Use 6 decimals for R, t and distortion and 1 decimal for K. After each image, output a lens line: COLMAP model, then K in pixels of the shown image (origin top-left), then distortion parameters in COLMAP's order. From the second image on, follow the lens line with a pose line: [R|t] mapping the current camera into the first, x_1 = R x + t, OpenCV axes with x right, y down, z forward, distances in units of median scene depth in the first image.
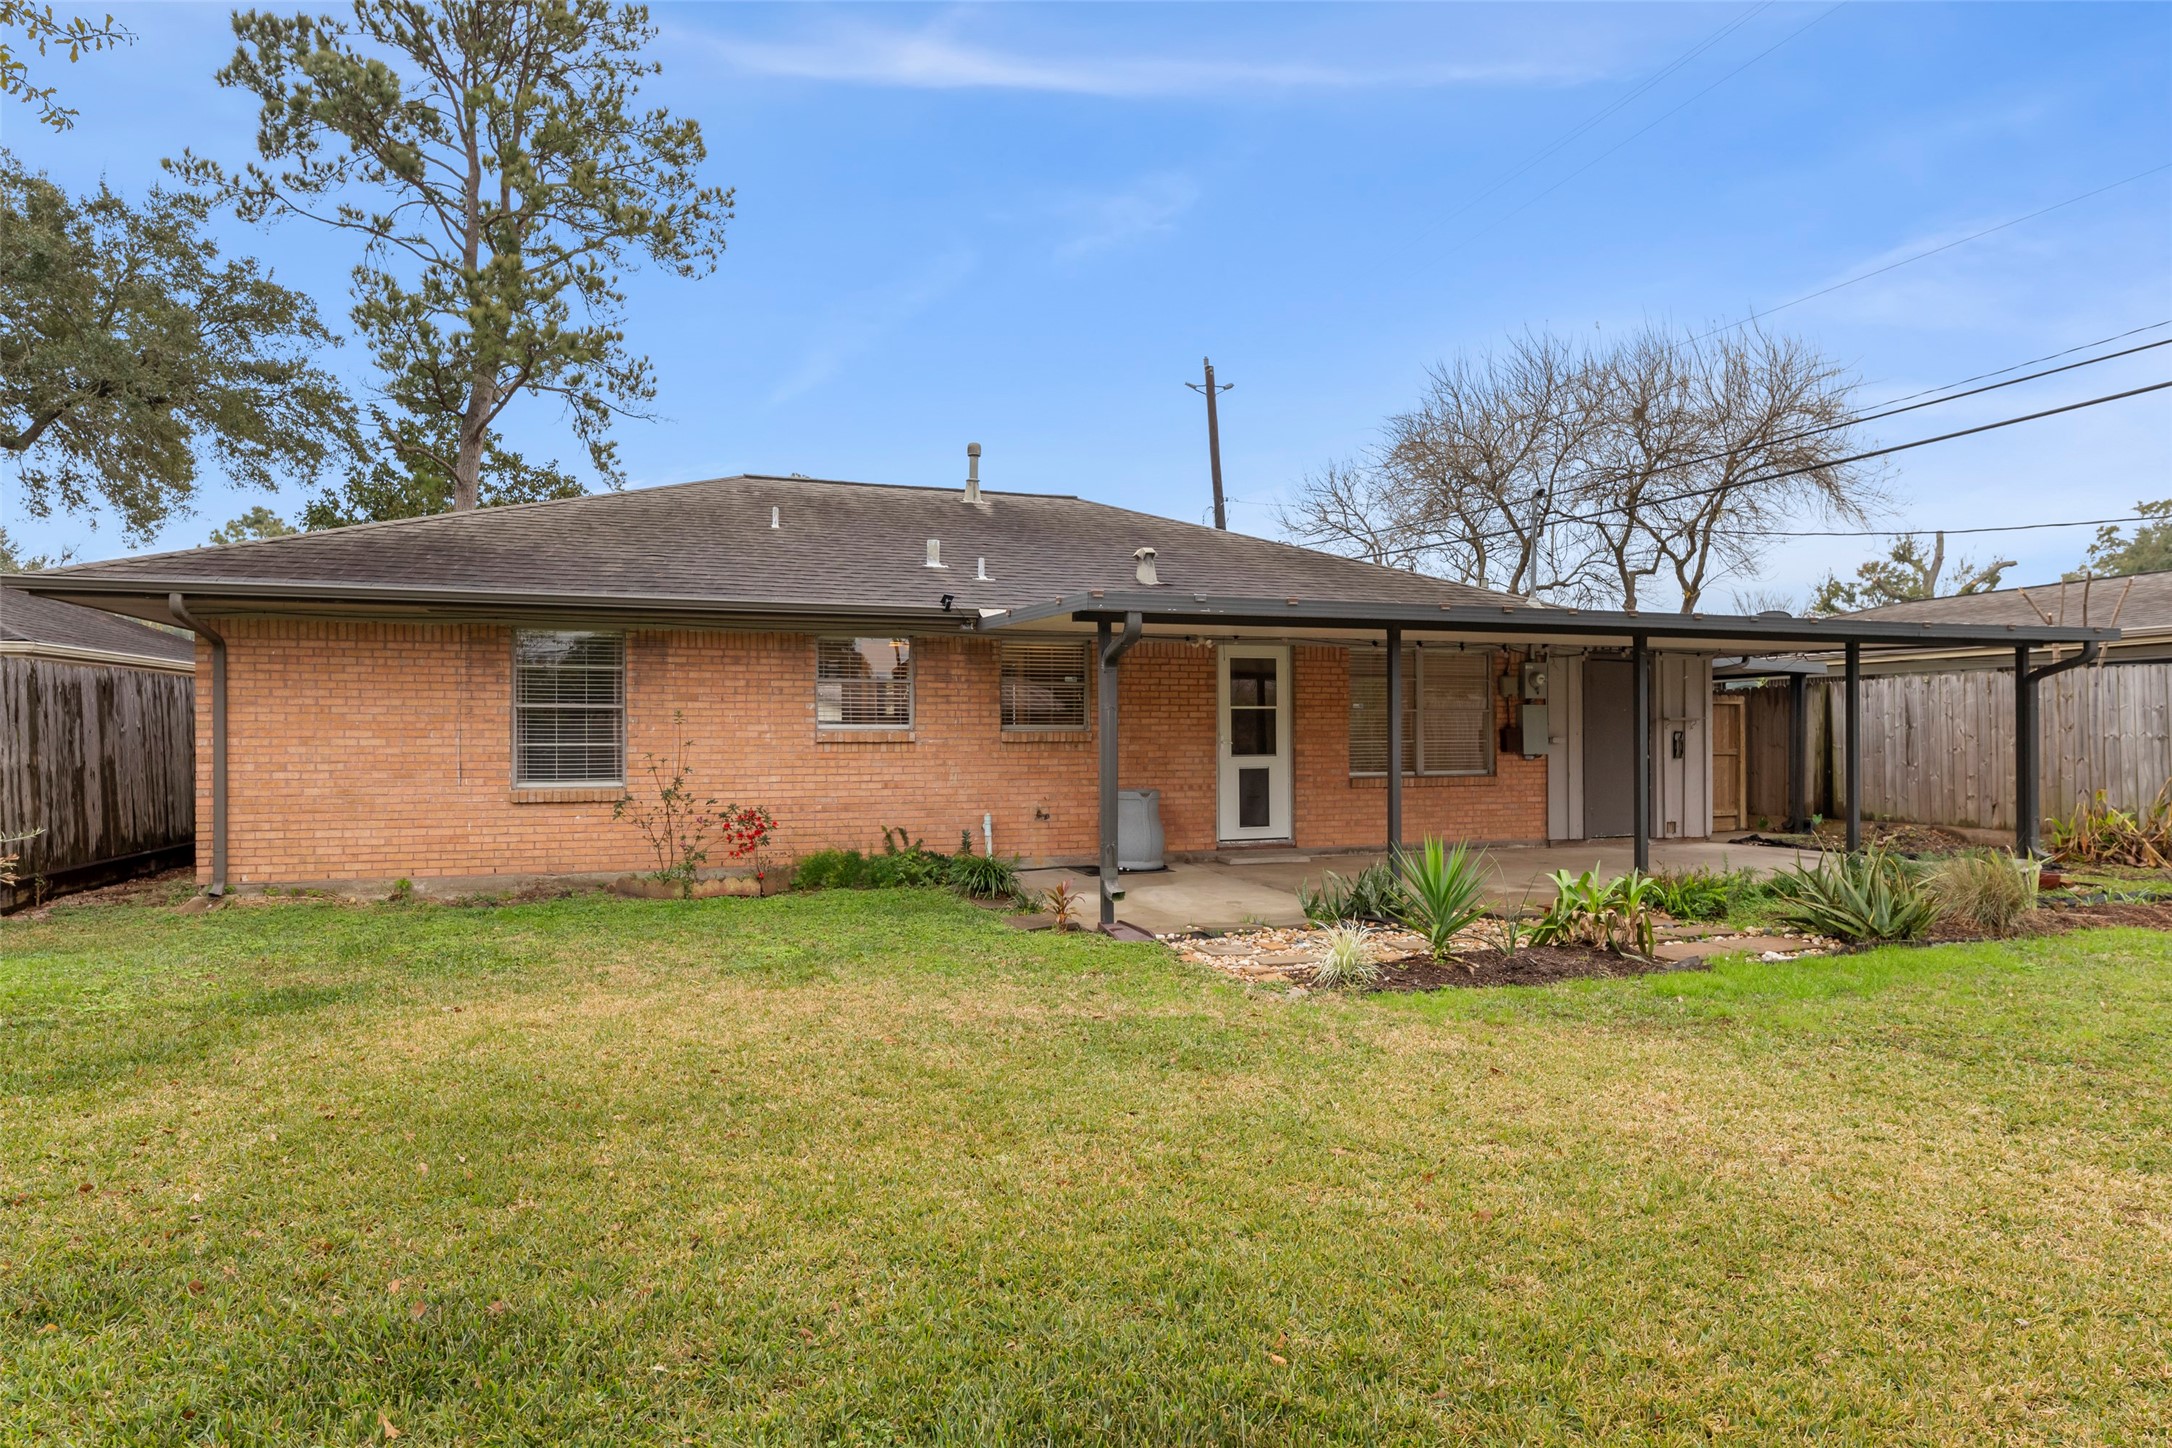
lens RADIAL K [[1203.7, 0, 1073.3], [0, 1203.7, 727.8], [0, 0, 1]] dist [0.000493, 0.000277]
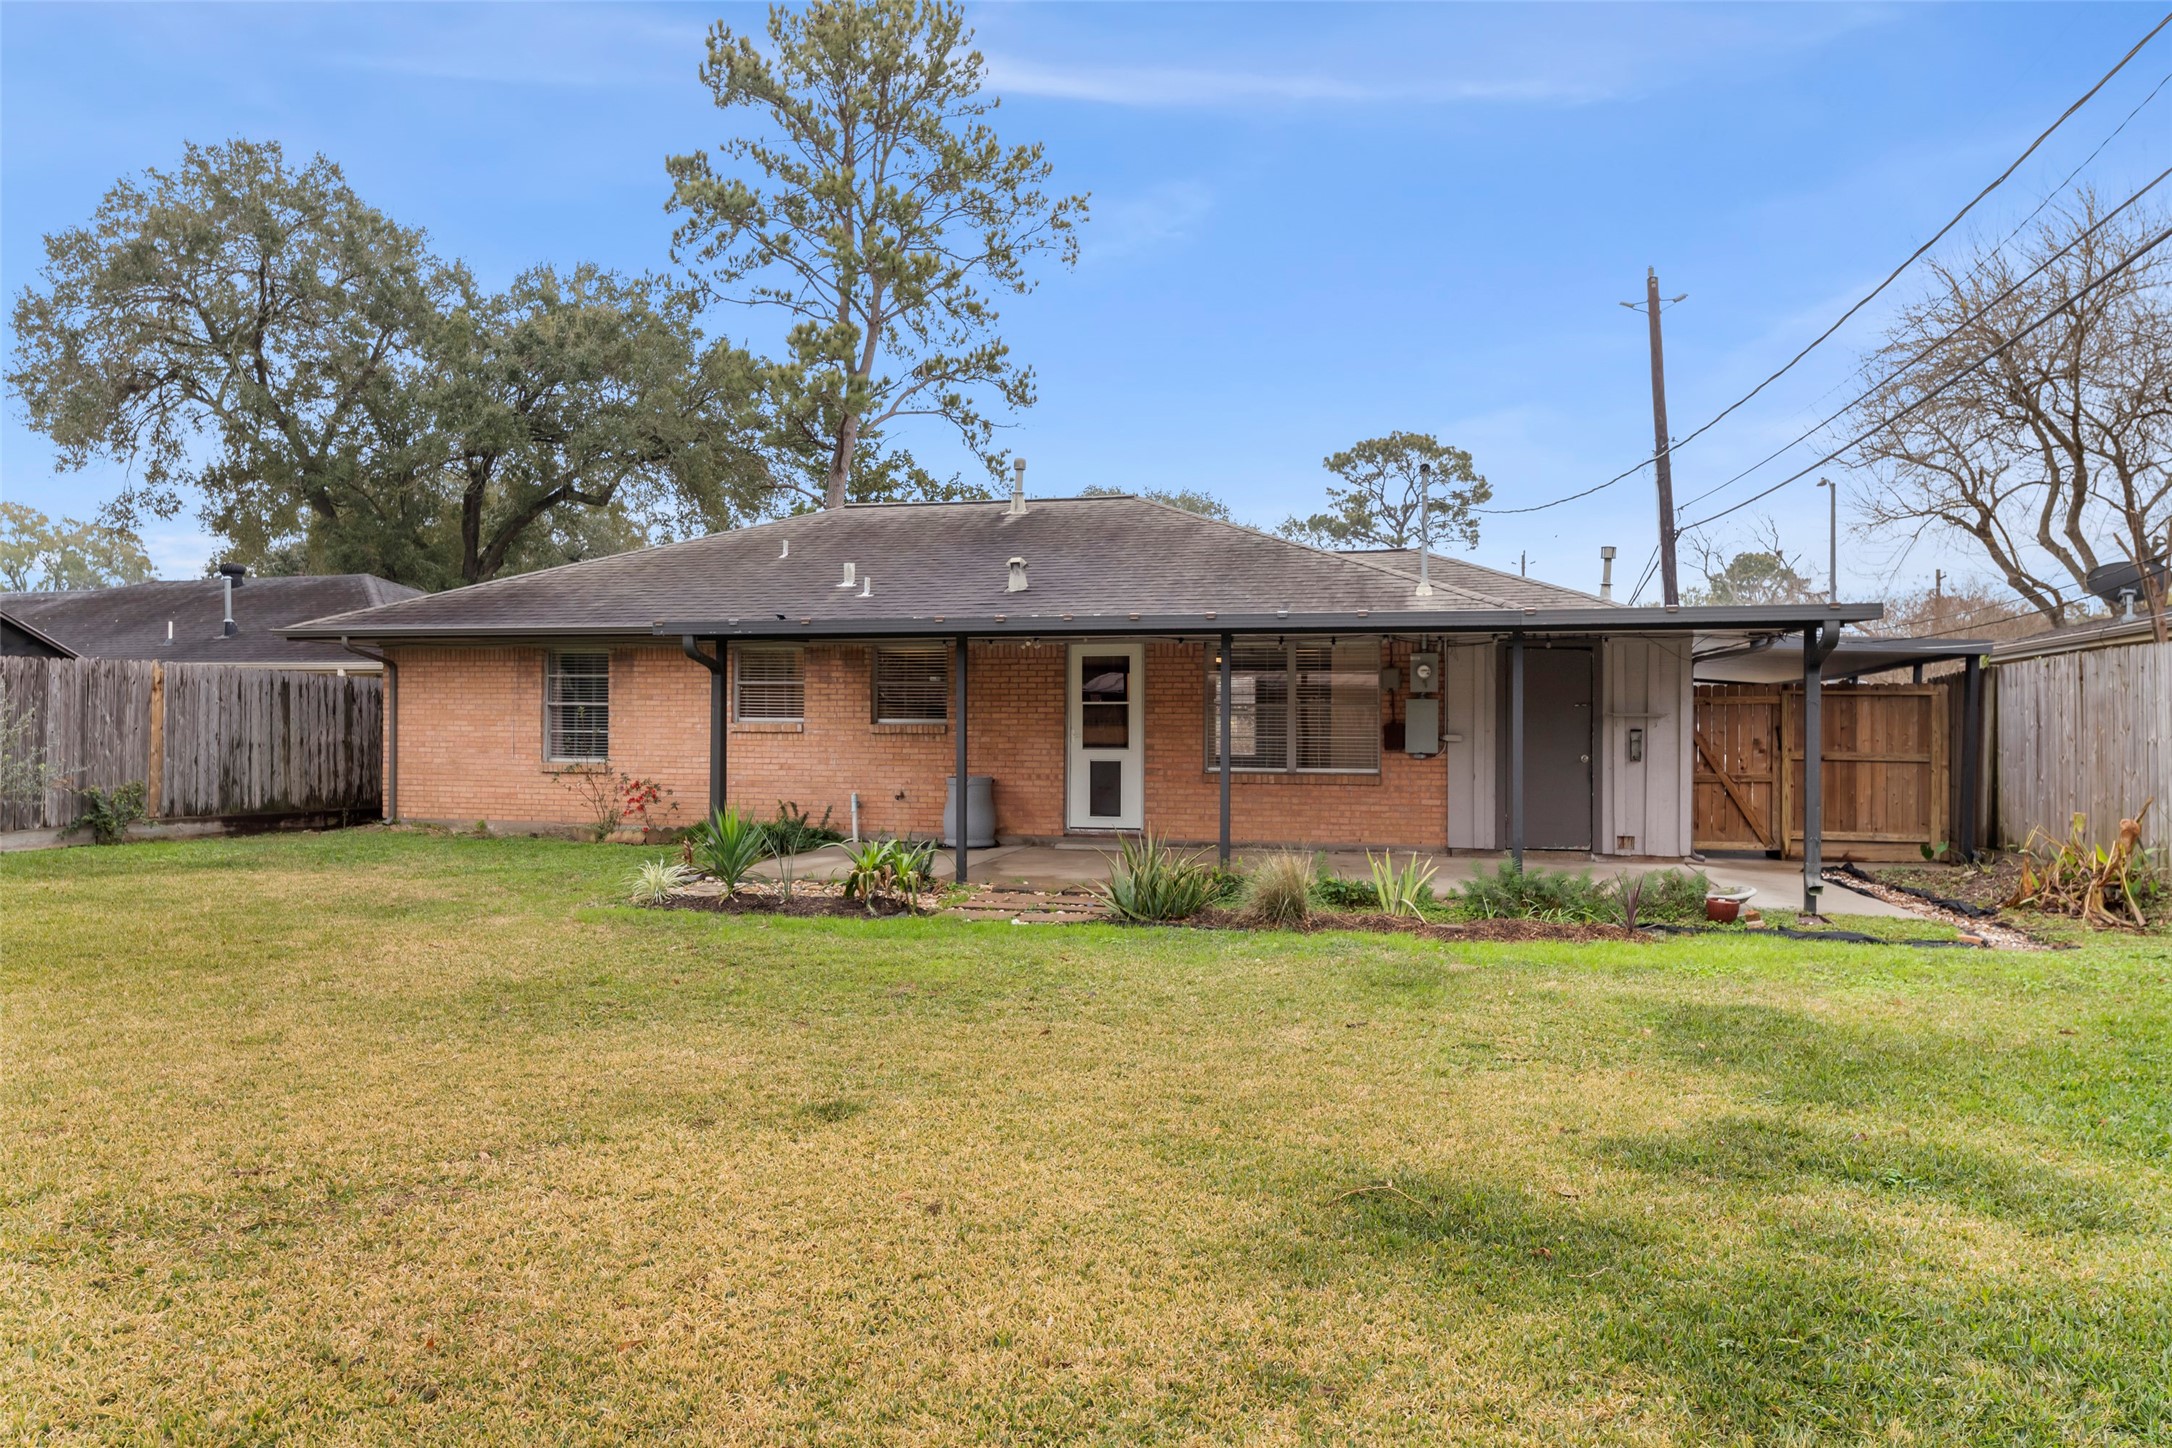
lens RADIAL K [[1443.7, 0, 1084.5], [0, 1443.7, 722.9], [0, 0, 1]] dist [0.000574, 0.000941]
pose [[0.838209, 0.006034, -0.545316, 0.826711], [-0.004256, 0.999981, 0.004523, -0.005155], [0.545333, -0.001470, 0.838218, -0.068708]]
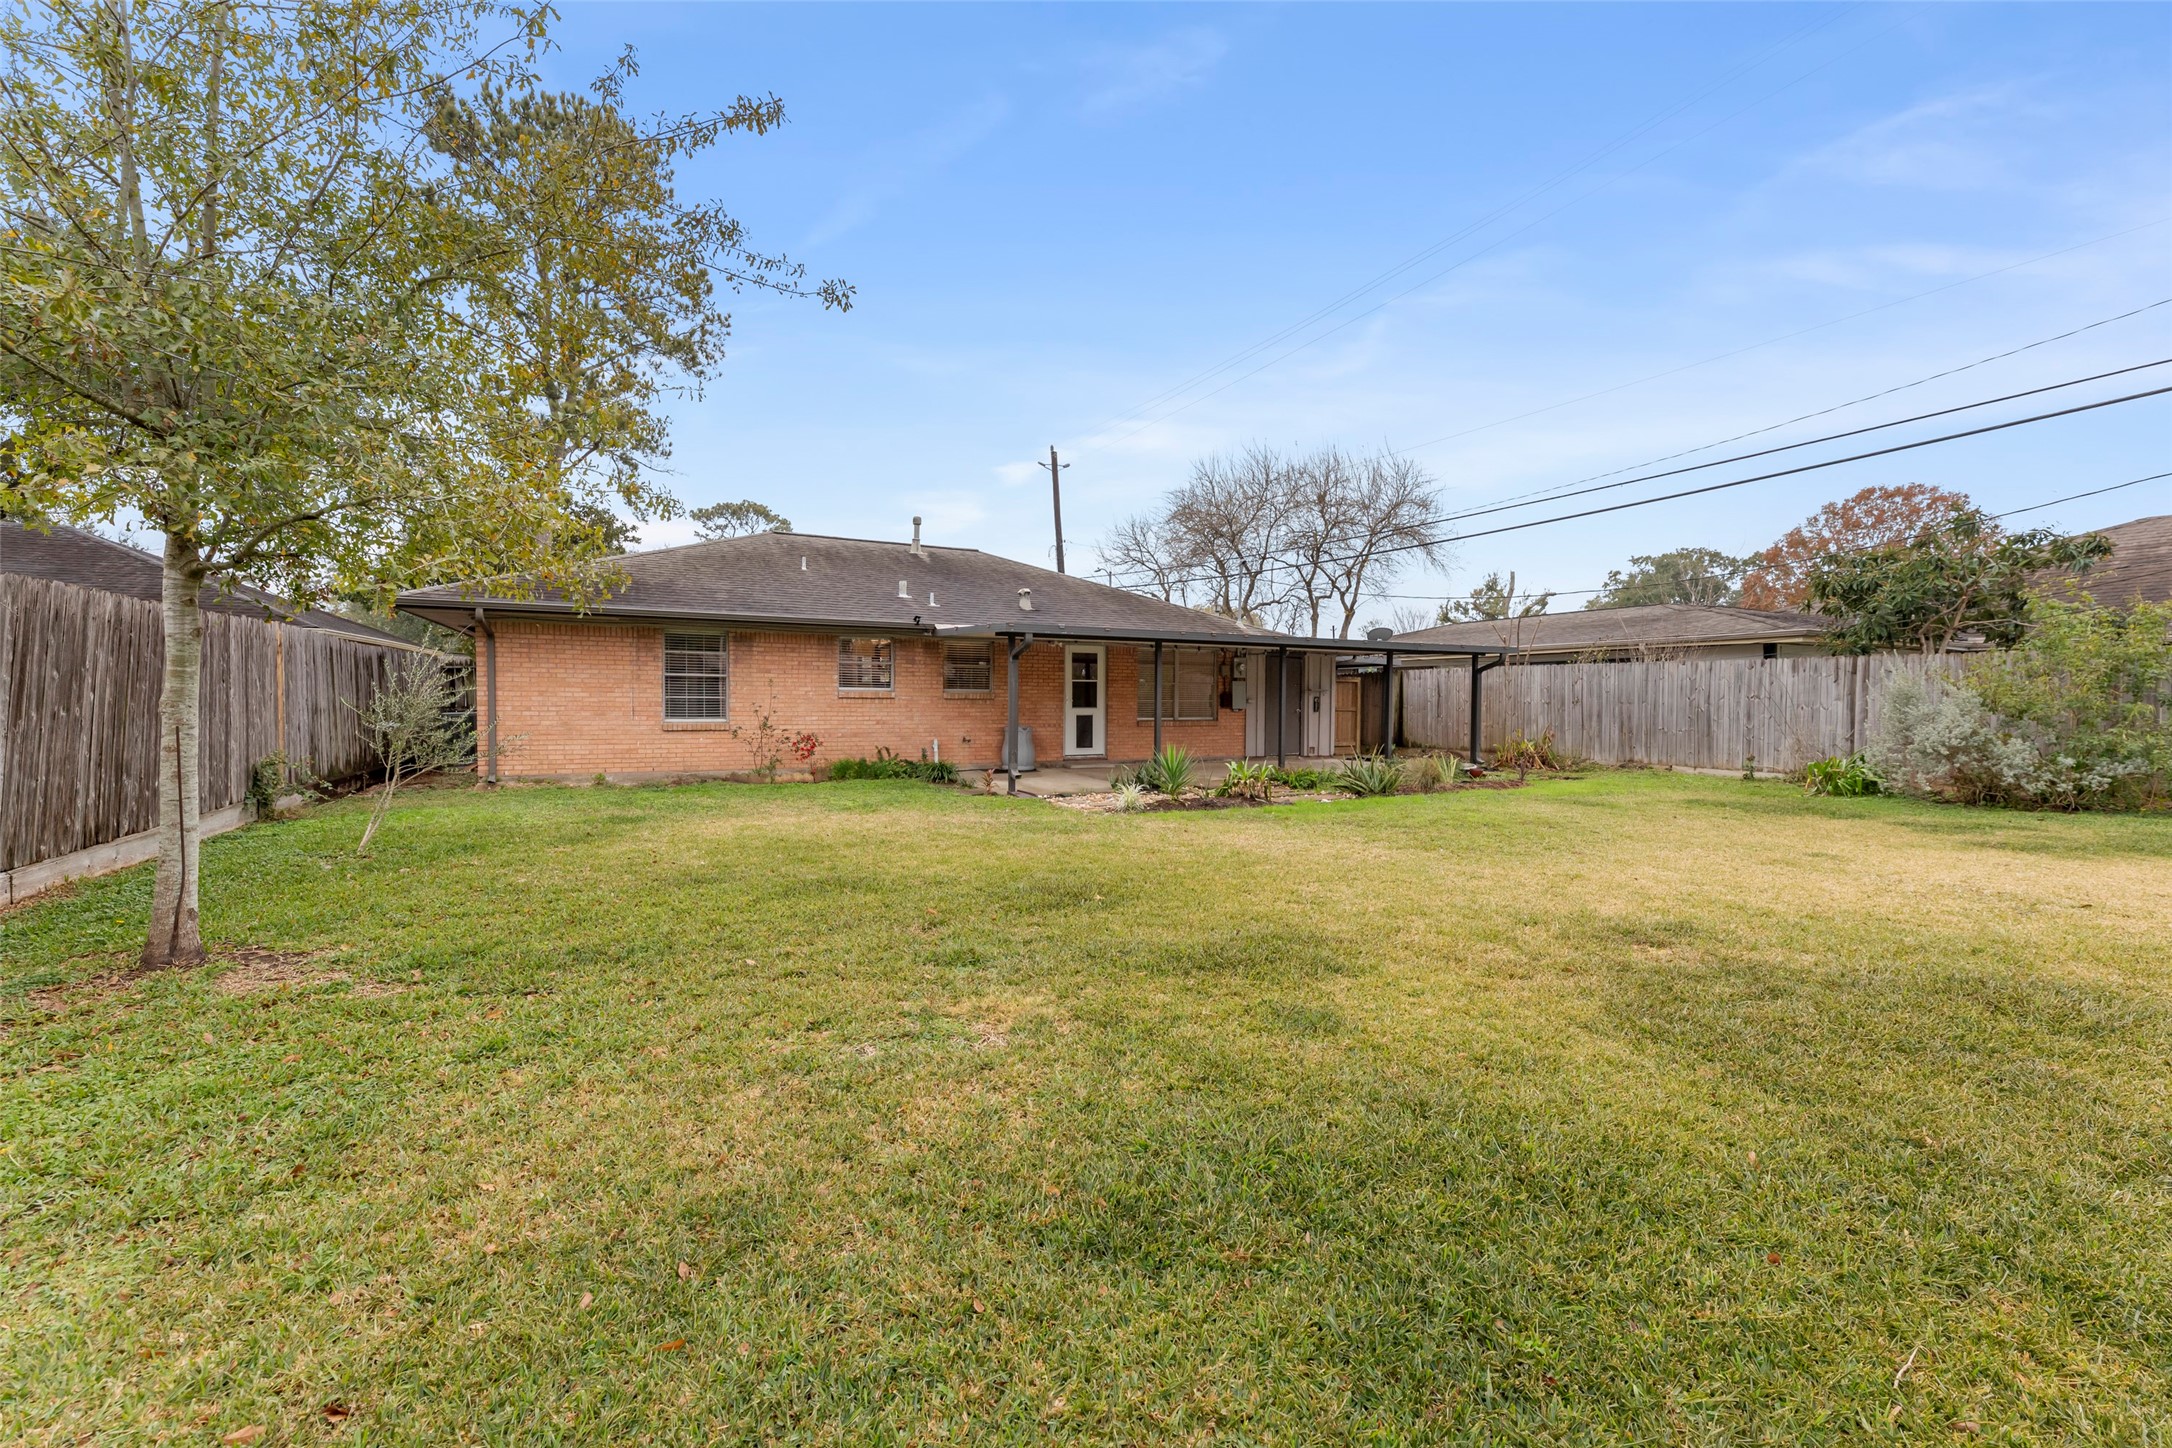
lens RADIAL K [[894.0, 0, 1086.0], [0, 894.0, 724.0], [0, 0, 1]] dist [0.001492, 0.000041]
pose [[0.987315, 0.005936, 0.158665, -0.056852], [-0.011653, 0.999315, 0.035123, 0.000543], [-0.158348, -0.036527, 0.986708, -0.301535]]
